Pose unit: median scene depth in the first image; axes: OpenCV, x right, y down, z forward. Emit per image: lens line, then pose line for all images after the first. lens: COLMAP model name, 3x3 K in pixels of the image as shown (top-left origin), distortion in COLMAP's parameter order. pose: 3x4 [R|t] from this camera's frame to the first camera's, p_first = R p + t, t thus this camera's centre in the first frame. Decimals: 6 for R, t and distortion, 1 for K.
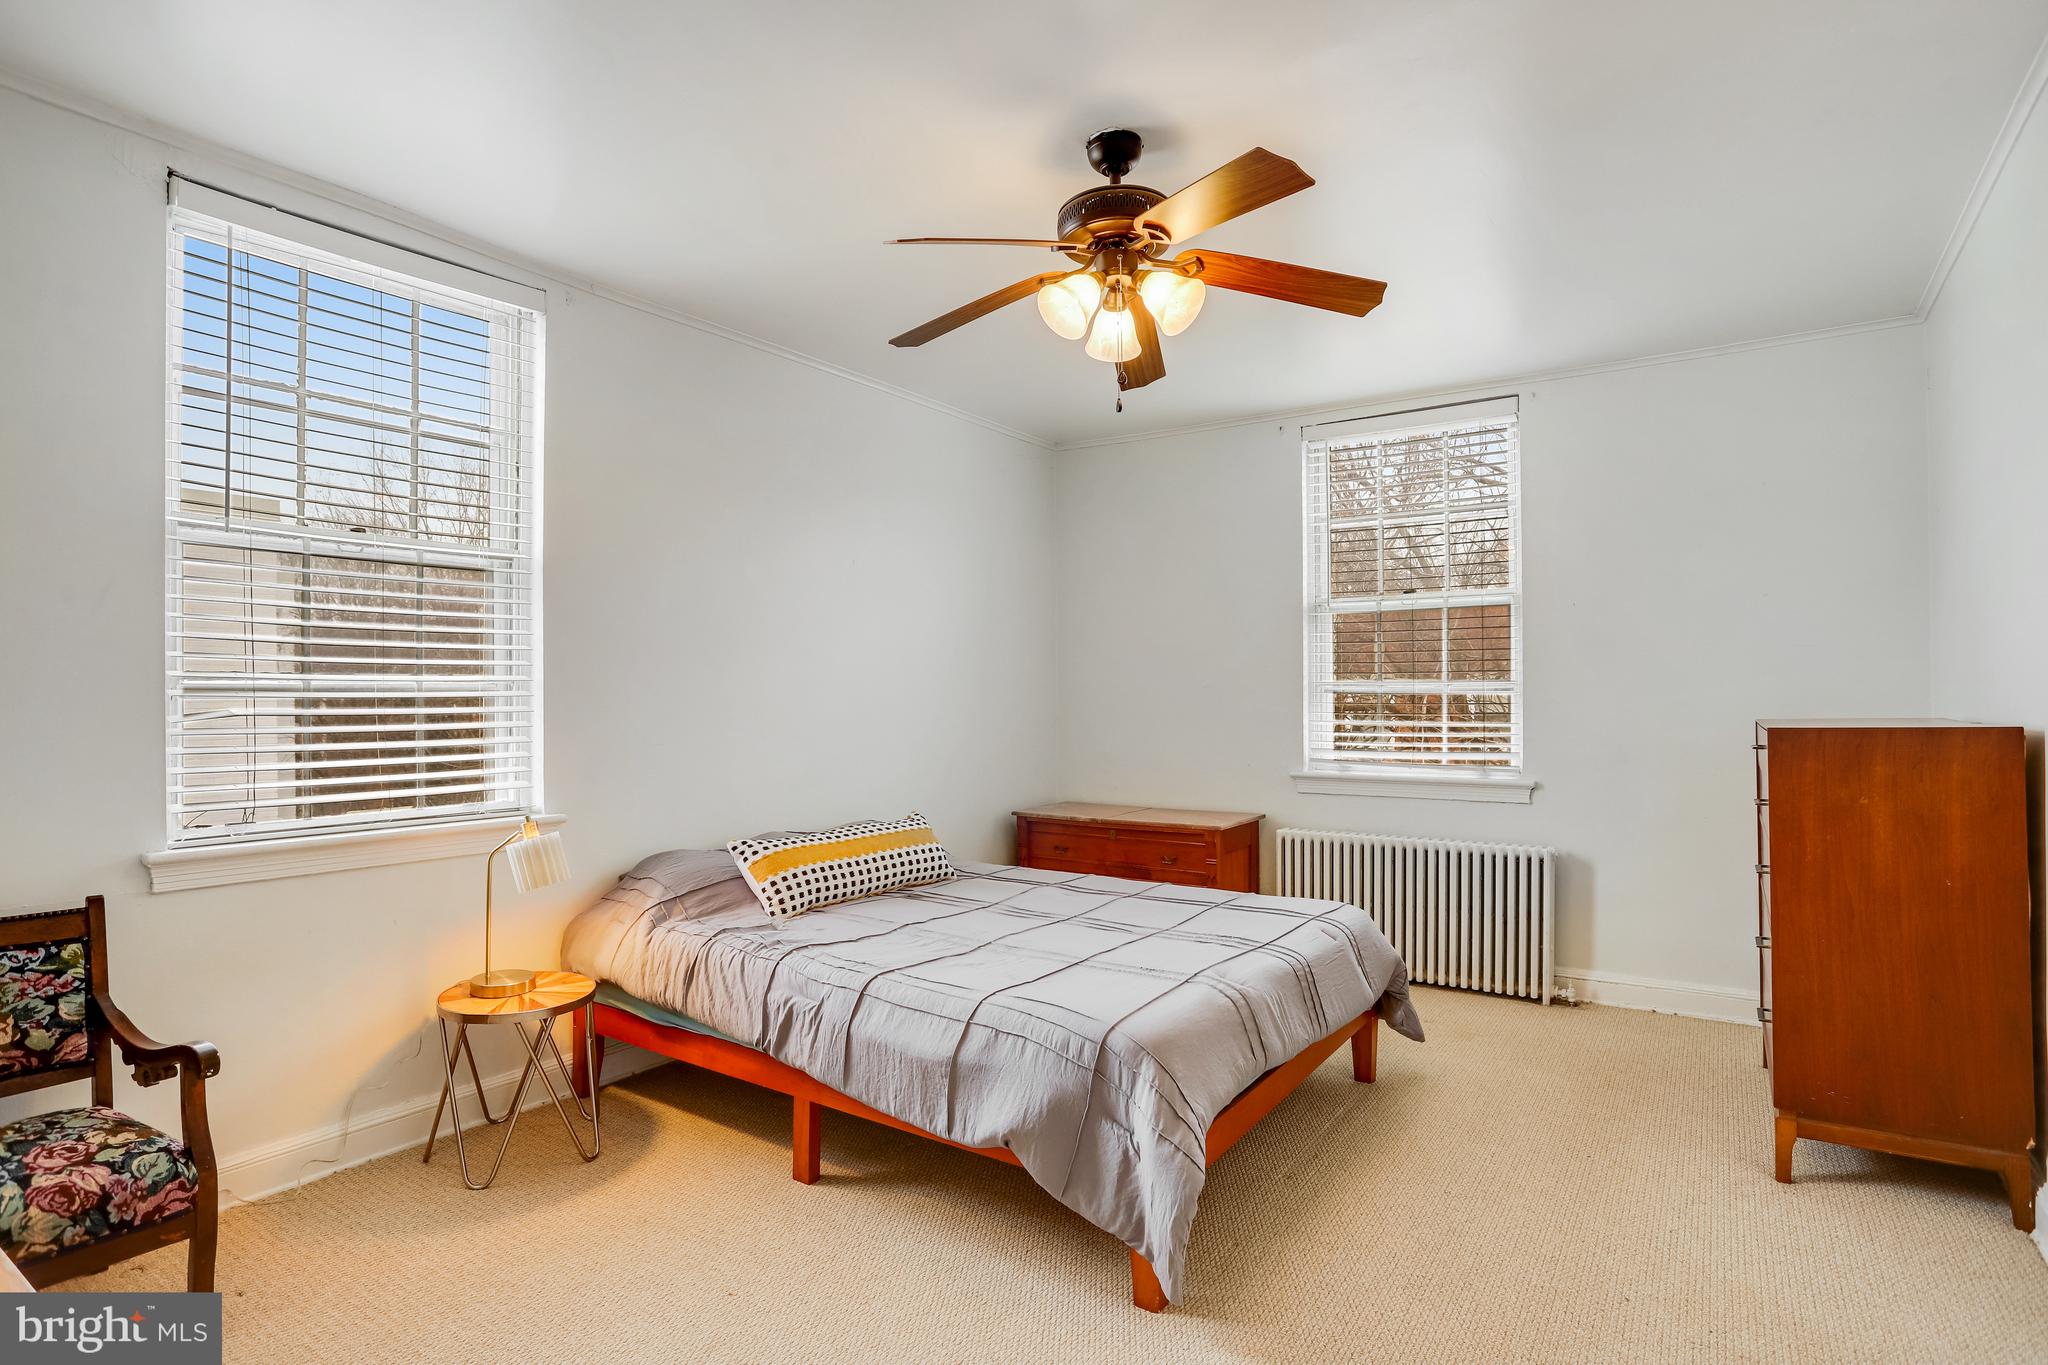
lens RADIAL K [[1028.1, 0, 1007.7], [0, 1028.1, 692.7], [0, 0, 1]] dist [-0.003178, 0.002331]
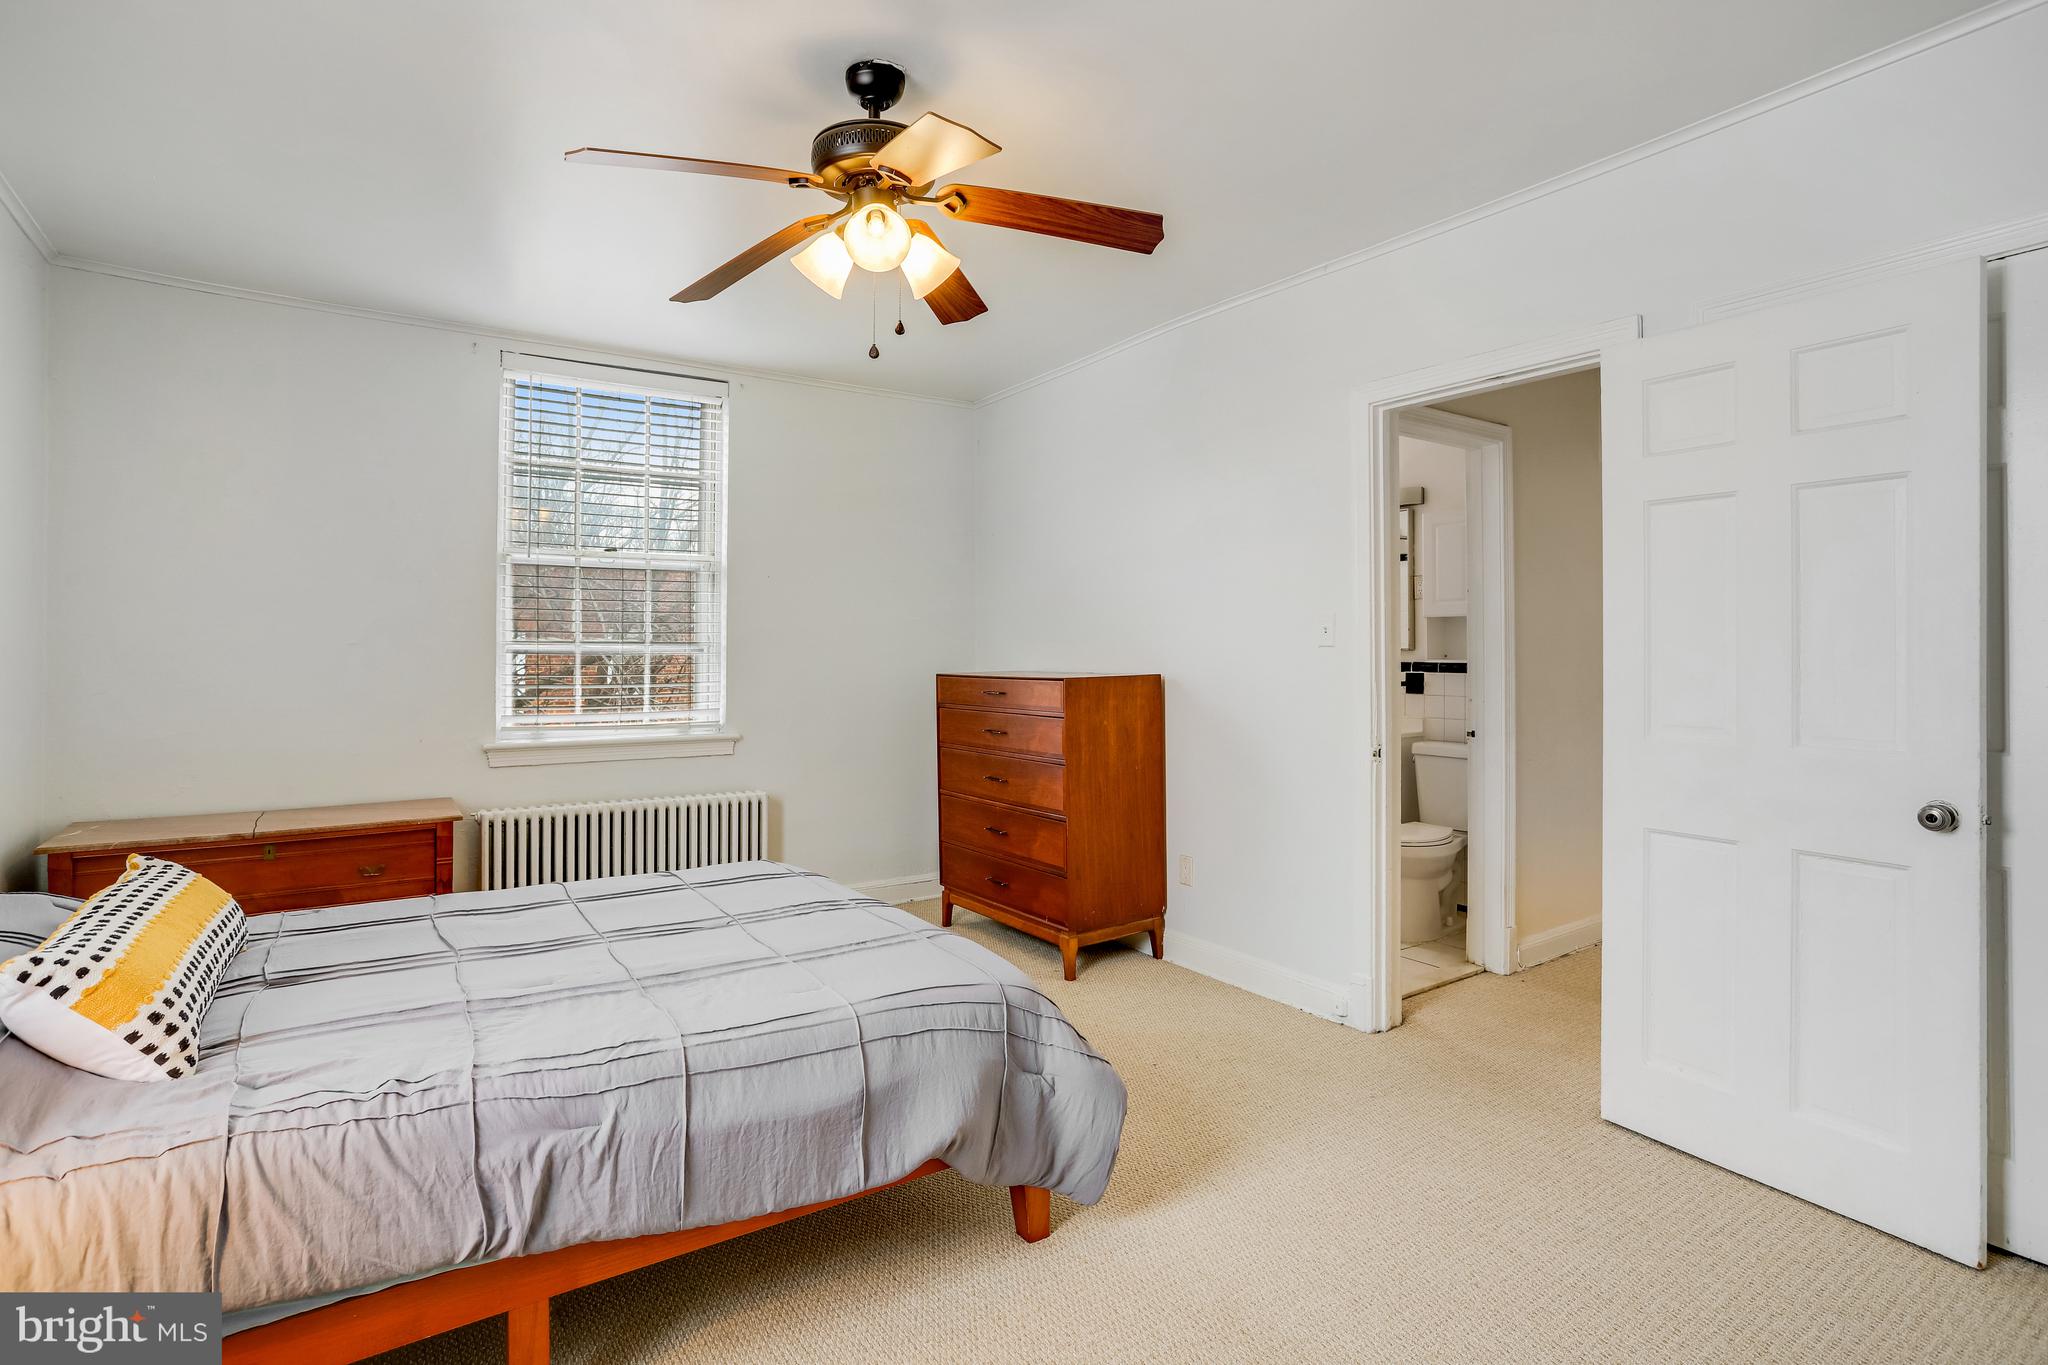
lens RADIAL K [[1028.1, 0, 1018.6], [0, 1028.1, 665.4], [0, 0, 1]] dist [-0.003178, 0.002331]
pose [[0.358352, -0.004285, 0.933577, -0.676676], [-0.005547, 0.999962, 0.006718, 0.004909], [-0.933570, -0.007586, 0.358315, 0.509223]]
